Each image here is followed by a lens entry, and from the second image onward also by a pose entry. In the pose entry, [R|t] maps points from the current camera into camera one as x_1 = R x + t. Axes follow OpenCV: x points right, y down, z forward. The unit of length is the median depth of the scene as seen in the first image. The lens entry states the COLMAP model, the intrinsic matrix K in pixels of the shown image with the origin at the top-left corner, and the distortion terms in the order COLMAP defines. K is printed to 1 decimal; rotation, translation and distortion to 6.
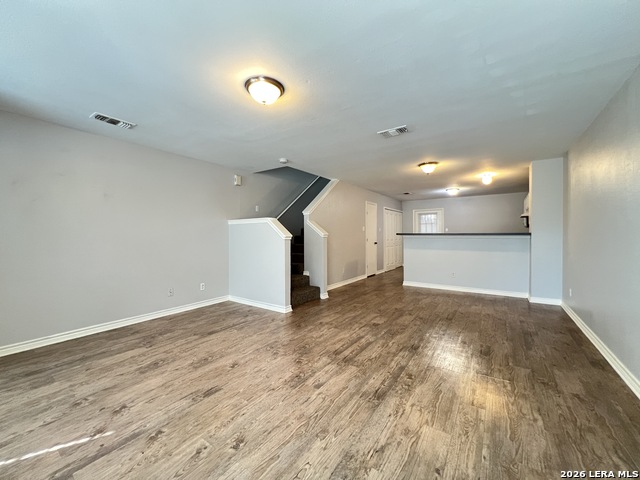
lens RADIAL K [[256.2, 0, 322.4], [0, 256.2, 237.7], [0, 0, 1]] dist [-0.001052, -0.000315]
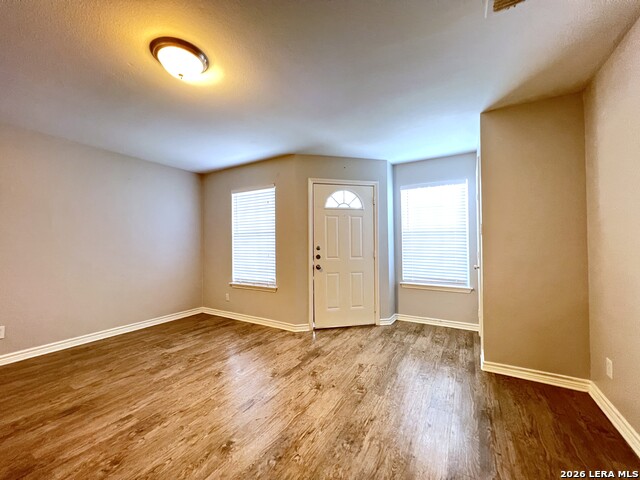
lens RADIAL K [[256.2, 0, 317.7], [0, 256.2, 241.8], [0, 0, 1]] dist [-0.001052, -0.000315]
pose [[-0.997724, 0.010824, -0.066559, -0.462197], [0.010311, 0.999914, 0.008050, -0.019062], [0.066640, 0.007345, -0.997750, 1.431179]]
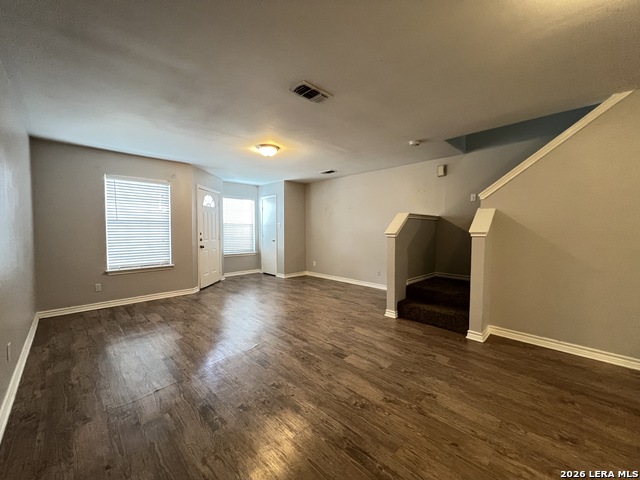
lens RADIAL K [[259.9, 0, 318.1], [0, 259.9, 244.5], [0, 0, 1]] dist [-0.001662, 0.000000]
pose [[-0.196348, 0.061218, -0.978621, 1.171299], [-0.013221, 0.997793, 0.065070, -0.032278], [0.980445, 0.025715, -0.195106, 1.354018]]
